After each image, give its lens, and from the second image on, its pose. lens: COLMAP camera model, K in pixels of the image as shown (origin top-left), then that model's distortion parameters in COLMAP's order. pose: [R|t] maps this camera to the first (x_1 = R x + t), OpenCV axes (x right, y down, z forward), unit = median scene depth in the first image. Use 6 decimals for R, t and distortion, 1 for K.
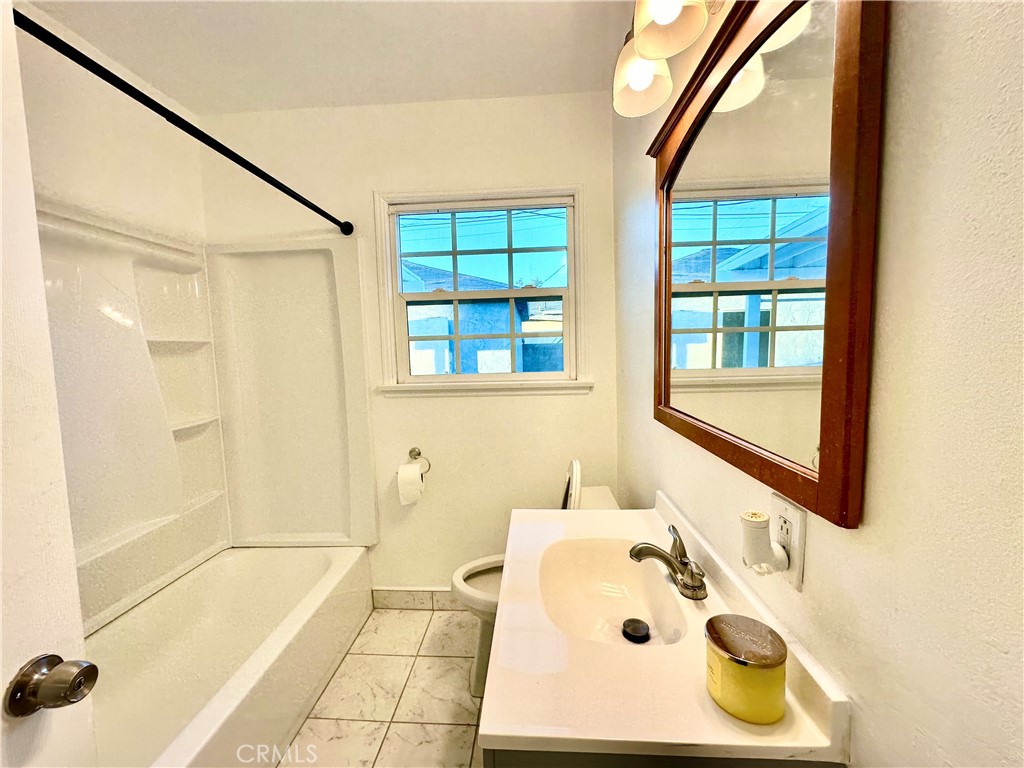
lens RADIAL K [[407.5, 0, 513.8], [0, 407.5, 385.5], [0, 0, 1]] dist [-0.003217, 0.000660]
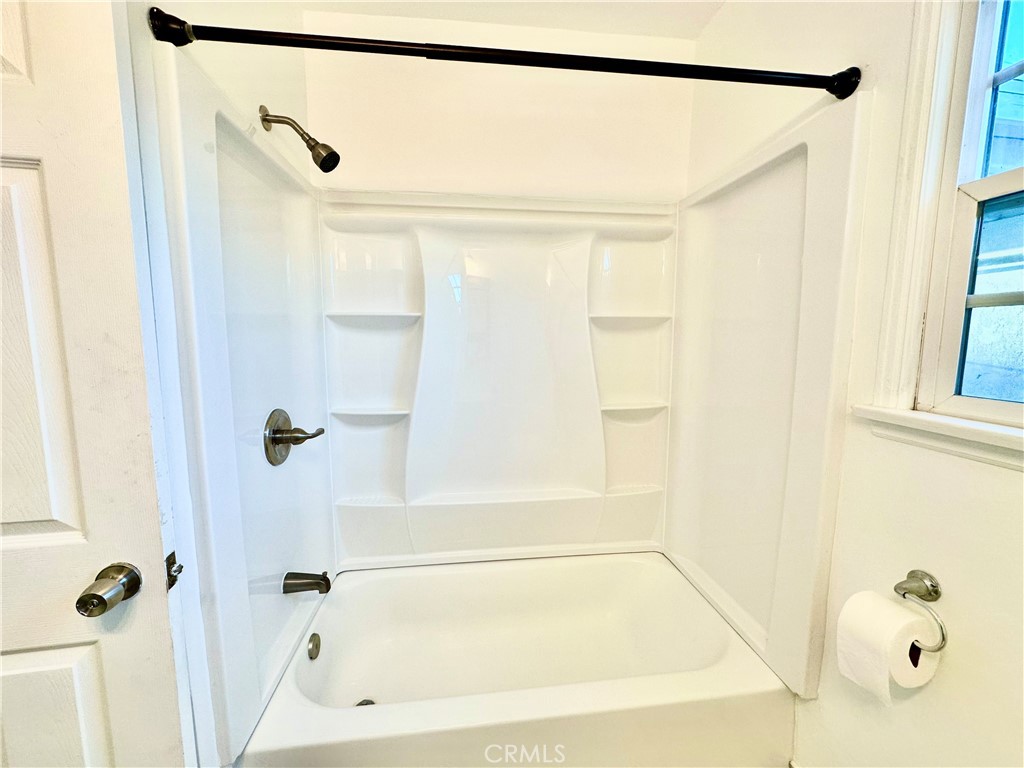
lens RADIAL K [[407.5, 0, 510.9], [0, 407.5, 382.8], [0, 0, 1]] dist [-0.003217, 0.000660]
pose [[0.176949, 0.143553, -0.973695, 0.052244], [-0.097097, 0.987026, 0.127873, -0.047637], [0.979419, 0.071915, 0.188592, 0.521751]]
